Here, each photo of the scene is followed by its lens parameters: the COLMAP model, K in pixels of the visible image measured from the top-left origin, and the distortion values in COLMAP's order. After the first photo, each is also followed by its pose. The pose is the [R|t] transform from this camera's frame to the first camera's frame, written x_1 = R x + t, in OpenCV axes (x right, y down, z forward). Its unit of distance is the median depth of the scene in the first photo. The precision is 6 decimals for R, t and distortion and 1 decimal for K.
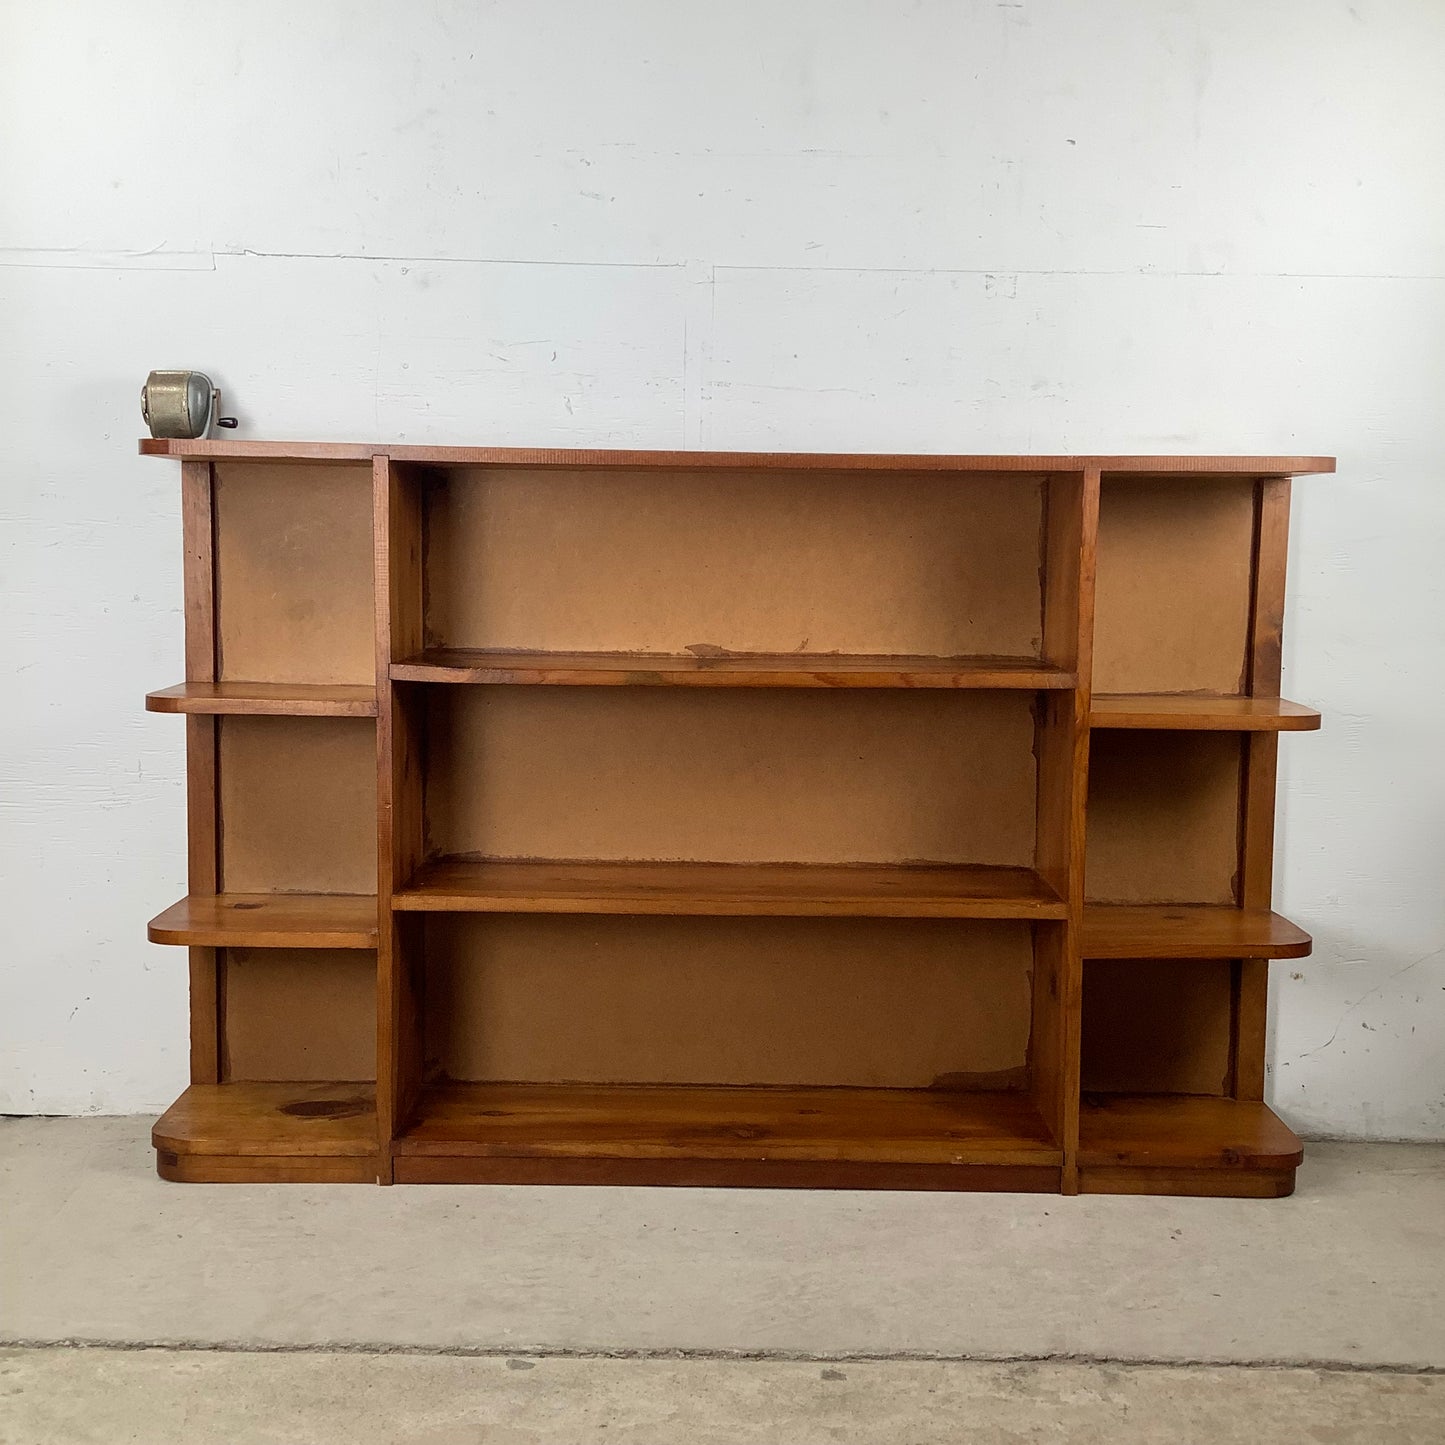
lens RADIAL K [[1739.1, 0, 722.4], [0, 1739.1, 717.9], [0, 0, 1]] dist [0.145119, -0.325047]
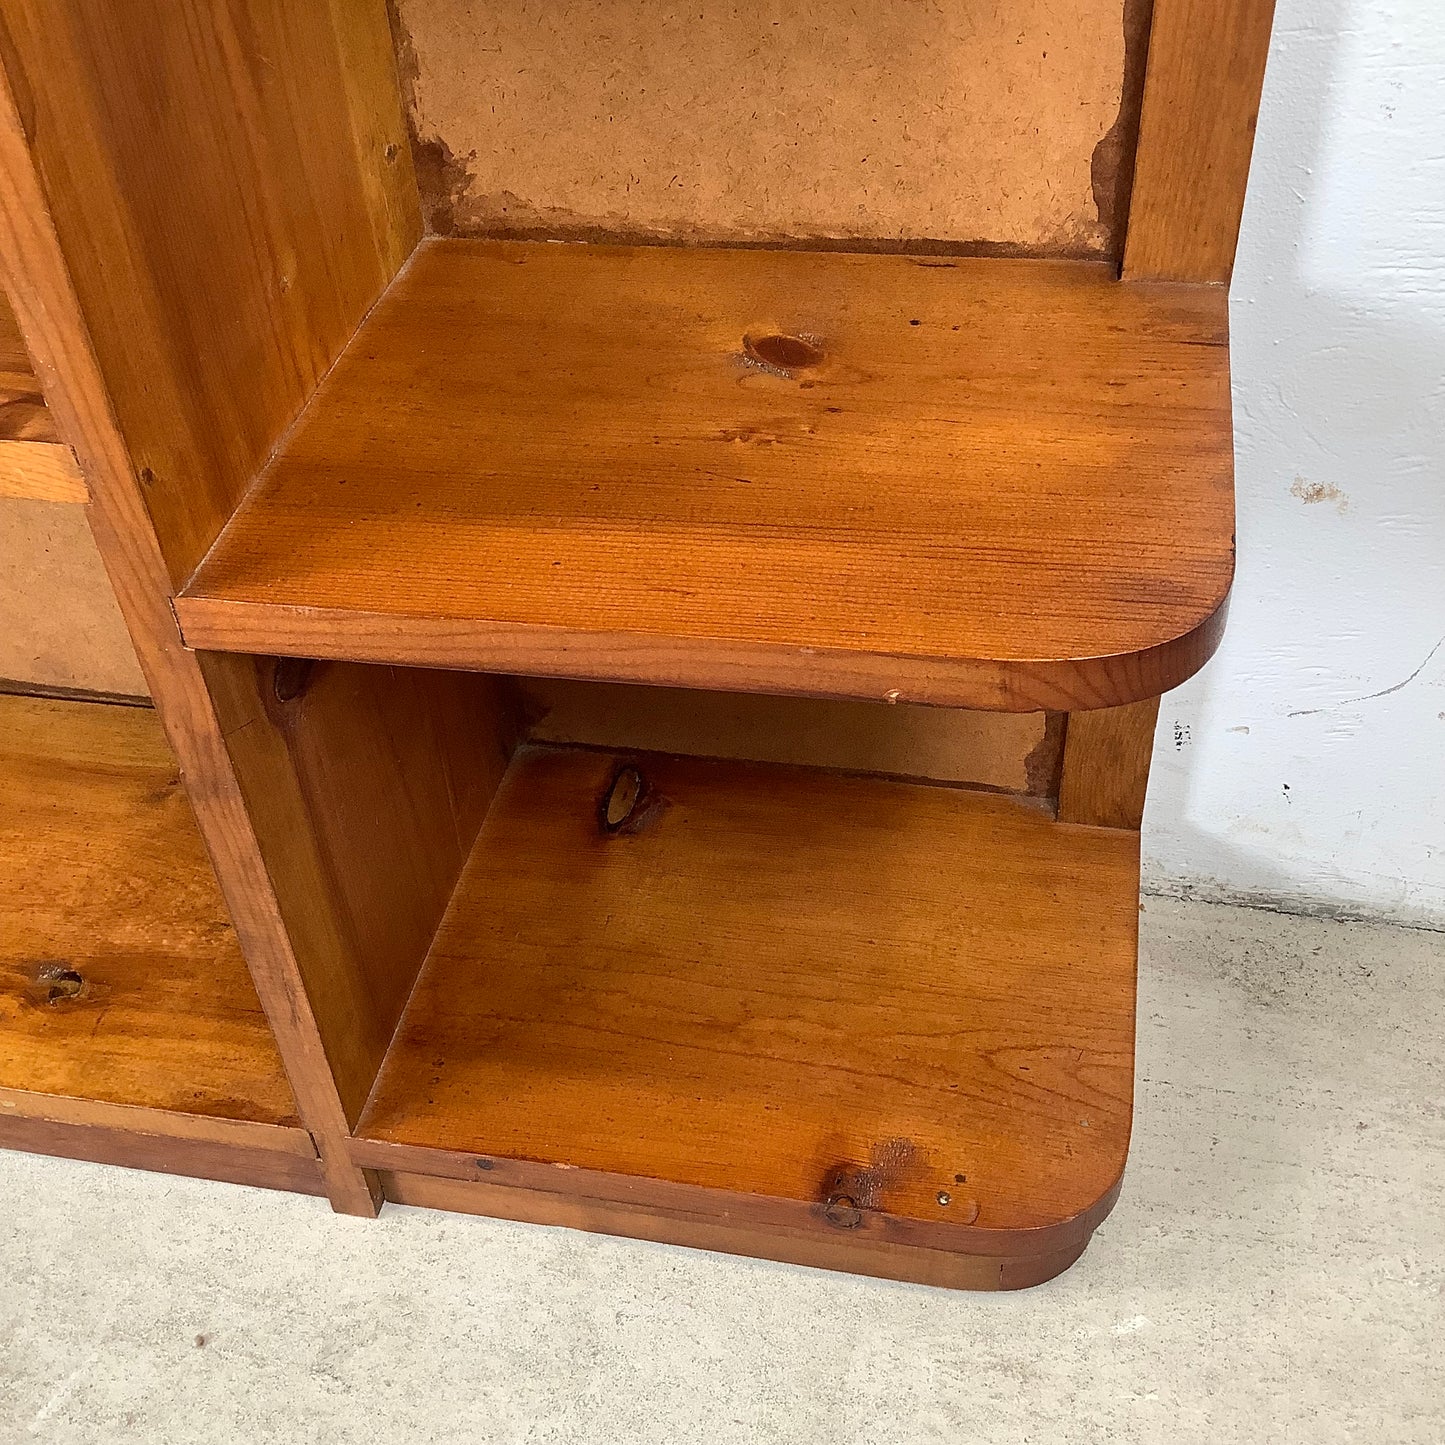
lens RADIAL K [[1739.1, 0, 722.4], [0, 1739.1, 717.9], [0, 0, 1]] dist [0.145119, -0.325047]
pose [[0.979968, 0.084730, -0.180233, 0.302997], [0.037992, 0.808828, 0.586816, 0.008690], [0.195498, -0.581909, 0.789407, 0.781309]]
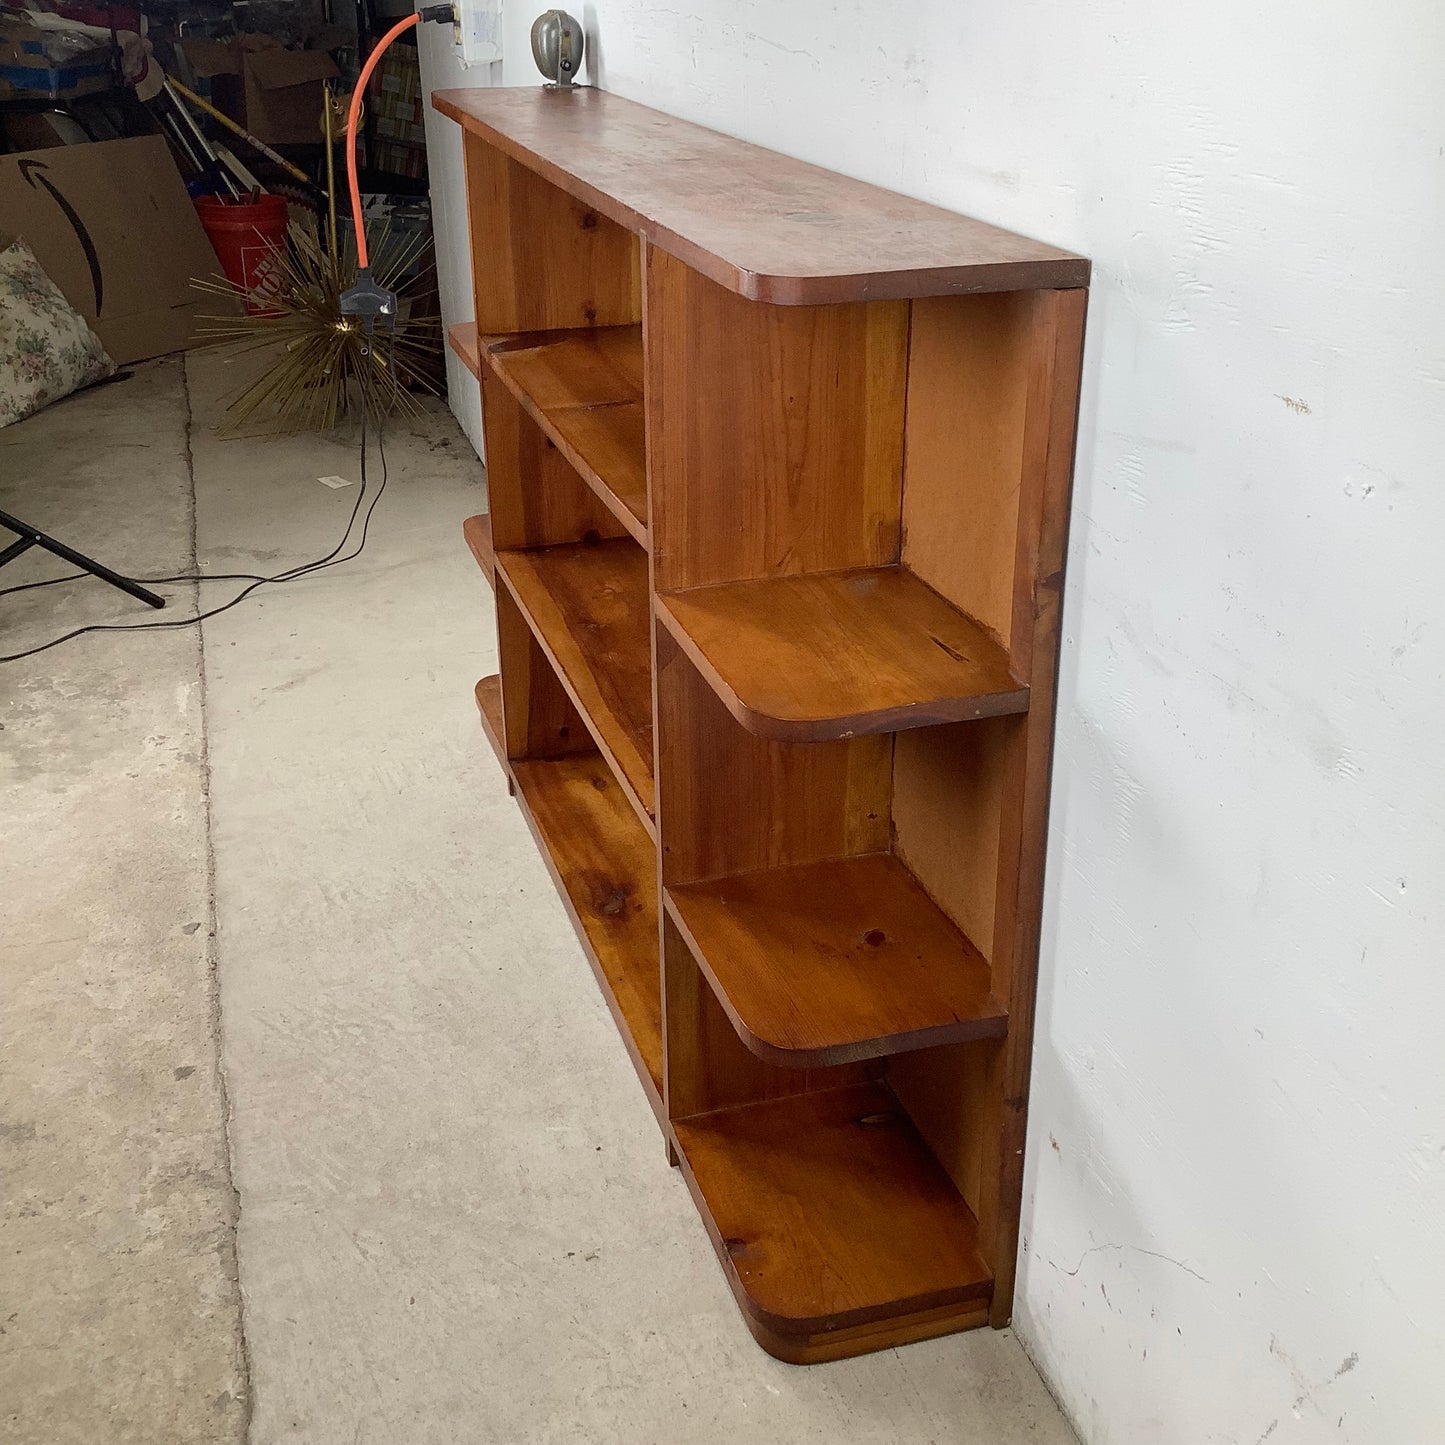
lens RADIAL K [[1729.6, 0, 722.5], [0, 1729.6, 722.5], [0, 0, 1]] dist [0.133738, -0.250406]
pose [[0.296530, 0.380335, -0.876022, 0.793102], [-0.087248, 0.924231, 0.371733, -0.201866], [0.951030, -0.033799, 0.307246, 0.759048]]
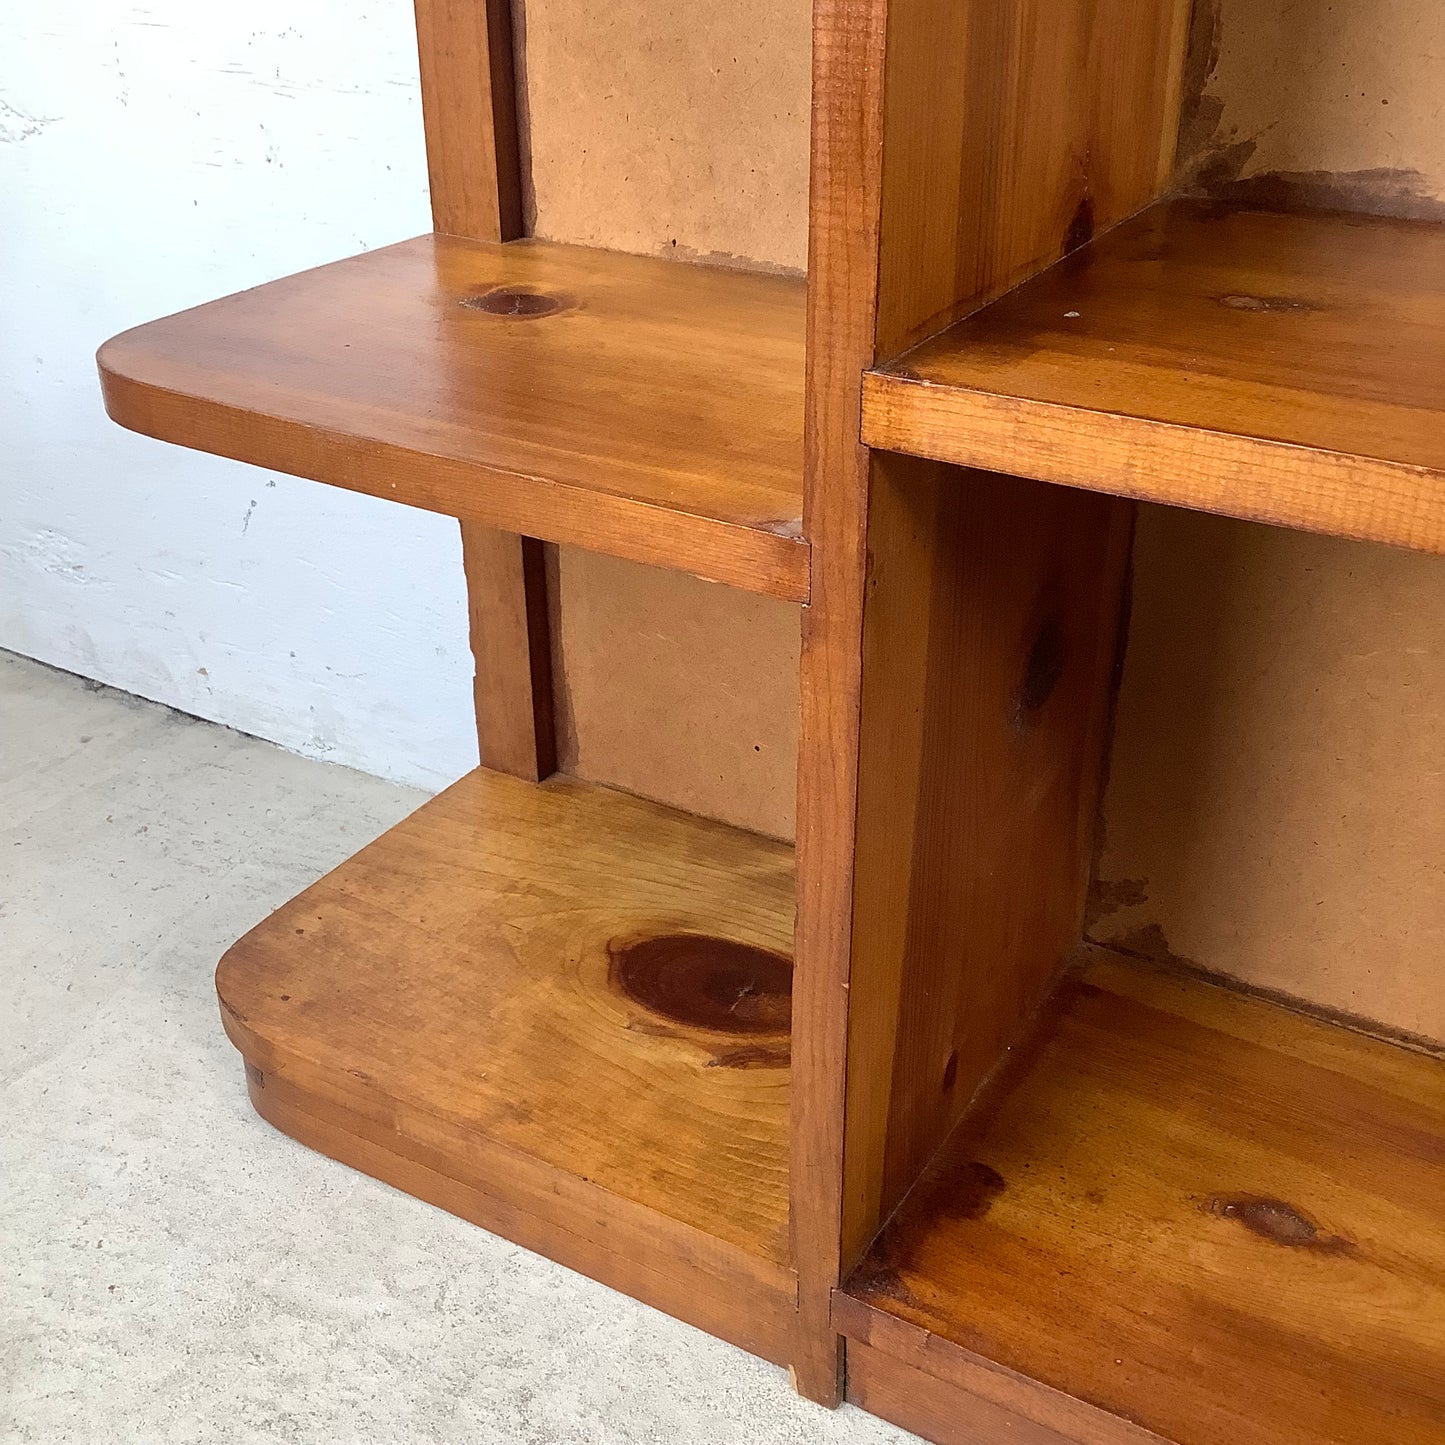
lens RADIAL K [[1739.1, 0, 722.4], [0, 1739.1, 717.9], [0, 0, 1]] dist [0.145119, -0.325047]
pose [[0.854453, 0.233678, -0.464010, -0.096919], [-0.038179, 0.918964, 0.392489, 0.057114], [0.518124, -0.317648, 0.794133, 0.778848]]
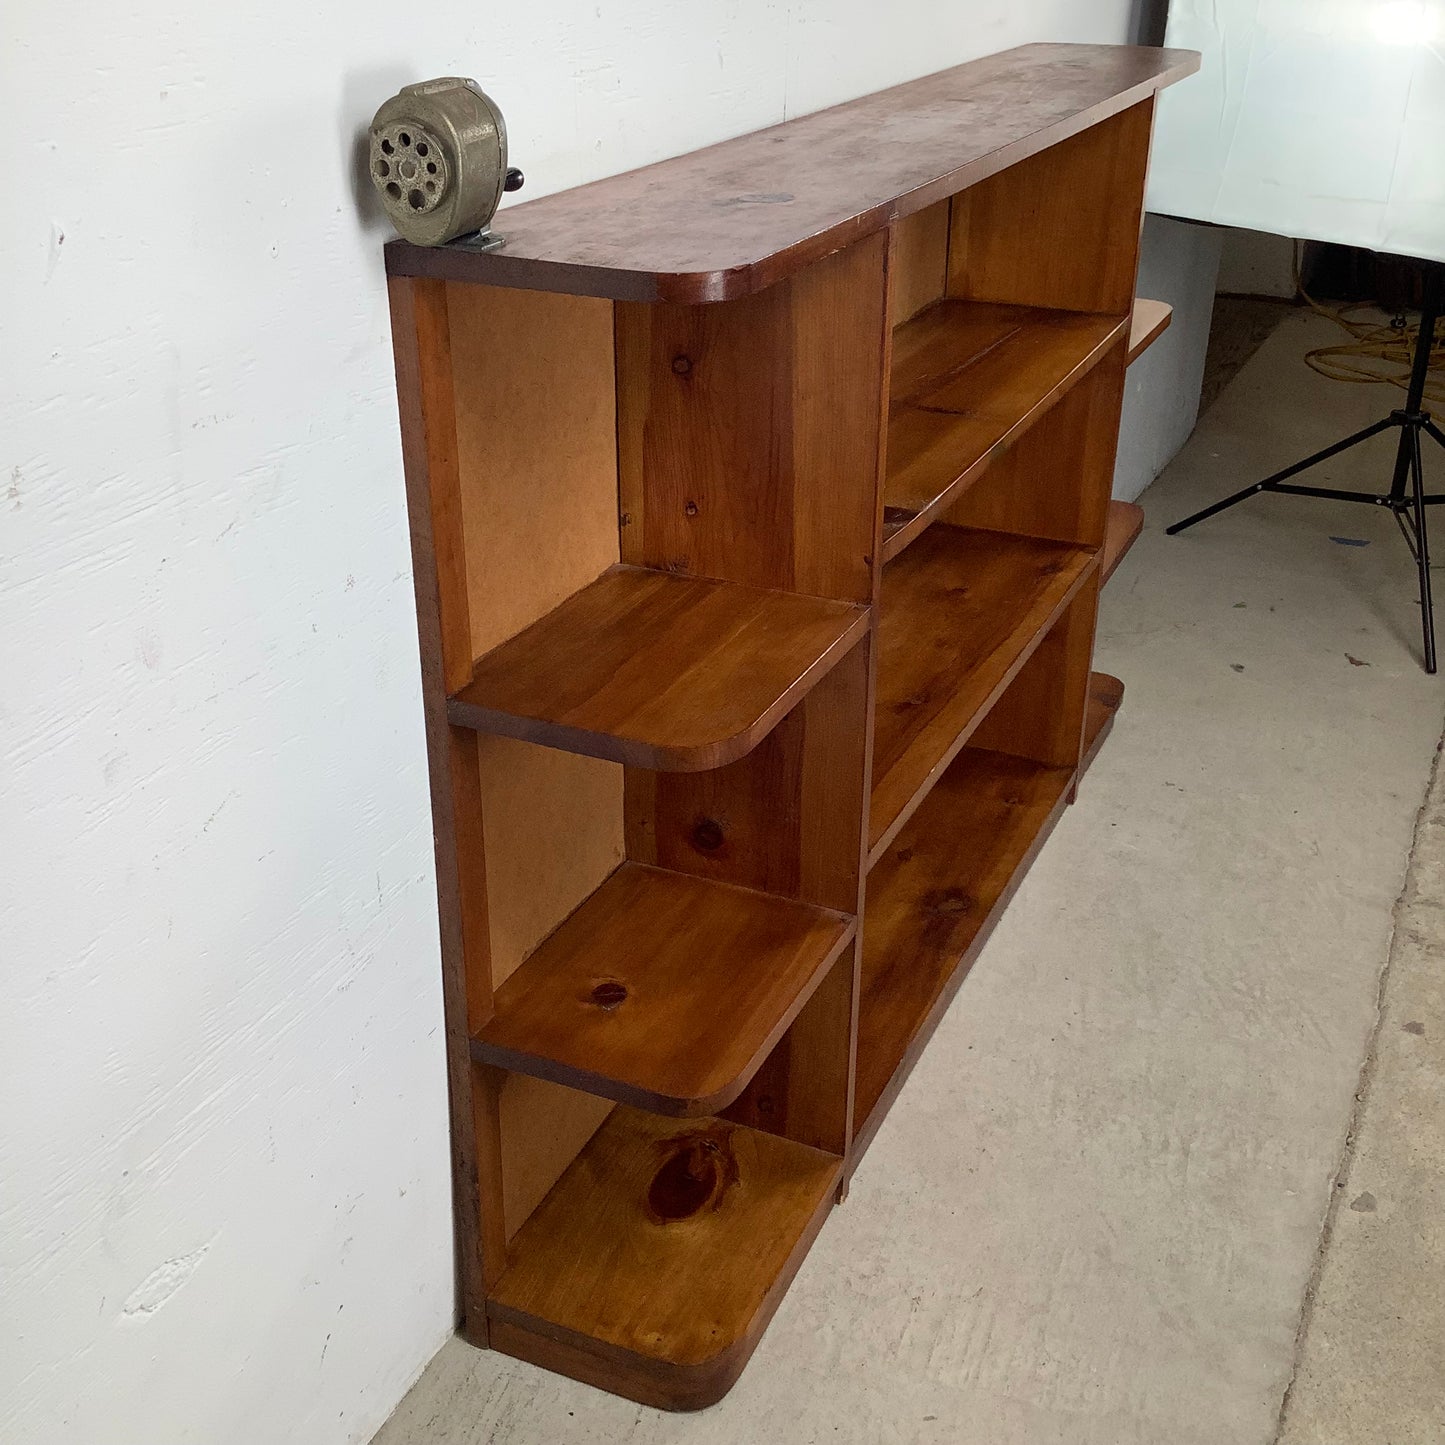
lens RADIAL K [[1745.0, 0, 716.7], [0, 1745.0, 714.8], [0, 0, 1]] dist [0.150125, -0.363965]
pose [[0.417268, -0.410389, 0.810844, -0.716000], [0.094192, 0.906955, 0.410561, -0.229113], [-0.903889, -0.094939, 0.417099, 0.728504]]
